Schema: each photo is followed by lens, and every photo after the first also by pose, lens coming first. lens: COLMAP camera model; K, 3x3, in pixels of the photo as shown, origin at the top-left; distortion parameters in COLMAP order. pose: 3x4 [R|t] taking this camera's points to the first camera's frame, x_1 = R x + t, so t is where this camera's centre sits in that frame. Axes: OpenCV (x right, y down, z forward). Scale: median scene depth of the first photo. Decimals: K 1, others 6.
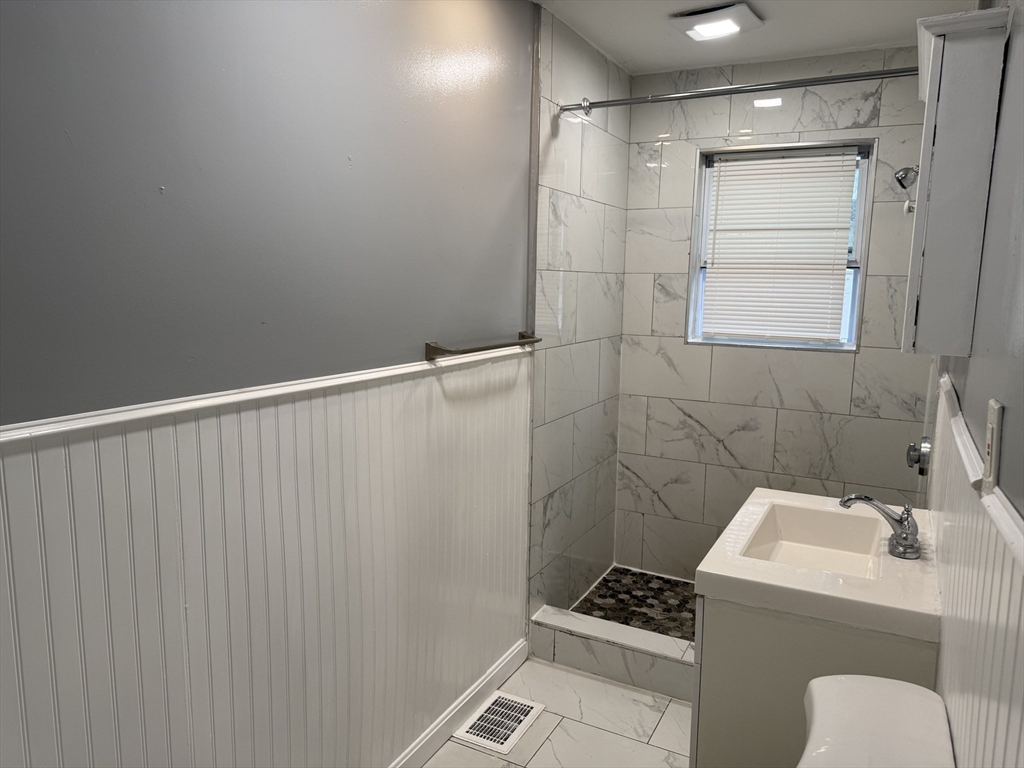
lens RADIAL K [[718.8, 0, 522.6], [0, 718.8, 389.1], [0, 0, 1]] dist [0.074749, -0.092796]
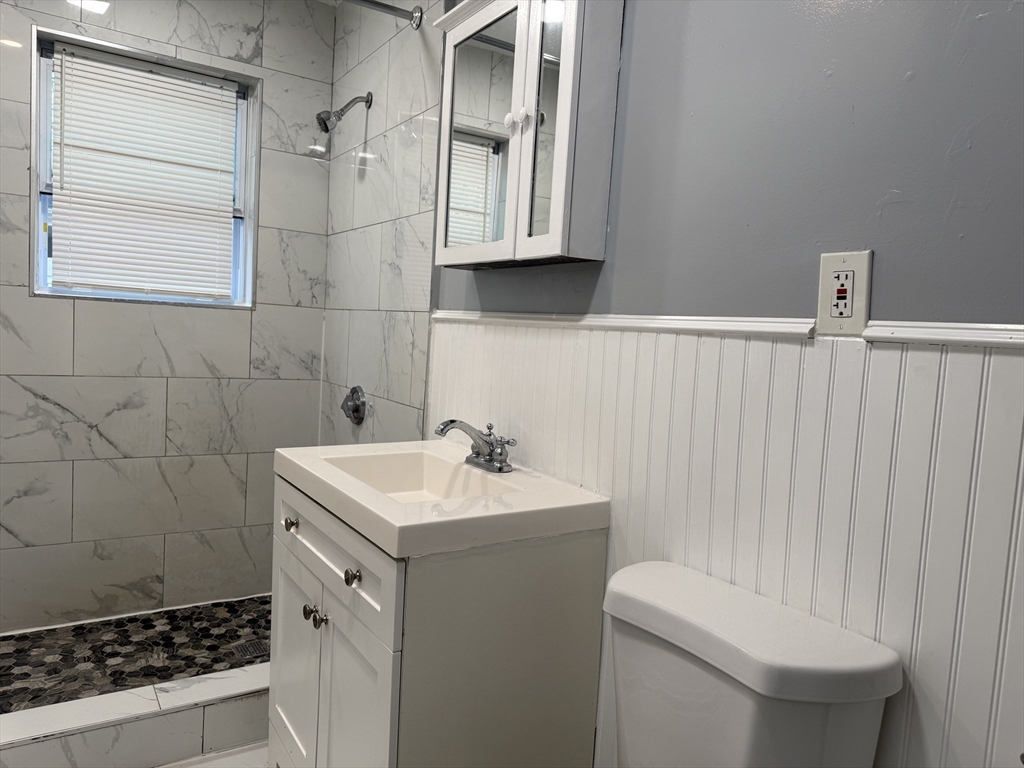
lens RADIAL K [[718.8, 0, 511.7], [0, 718.8, 386.6], [0, 0, 1]] dist [0.074749, -0.092796]
pose [[0.498352, -0.062843, 0.864694, -0.176489], [0.075913, 0.996702, 0.028686, 0.044412], [-0.863645, 0.051345, 0.501479, 0.254990]]
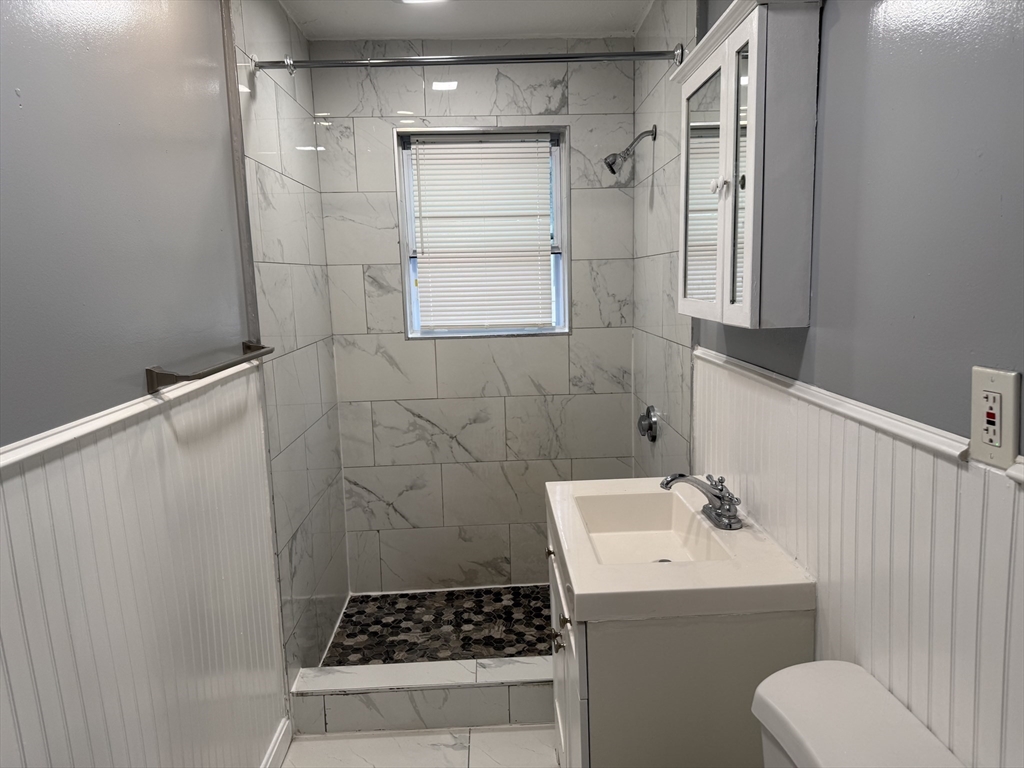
lens RADIAL K [[718.8, 0, 519.6], [0, 718.8, 384.7], [0, 0, 1]] dist [0.074749, -0.092796]
pose [[0.869214, -0.117954, 0.480160, -0.105056], [0.117197, 0.992603, 0.031680, -0.019001], [-0.480345, 0.028736, 0.876609, 0.130902]]
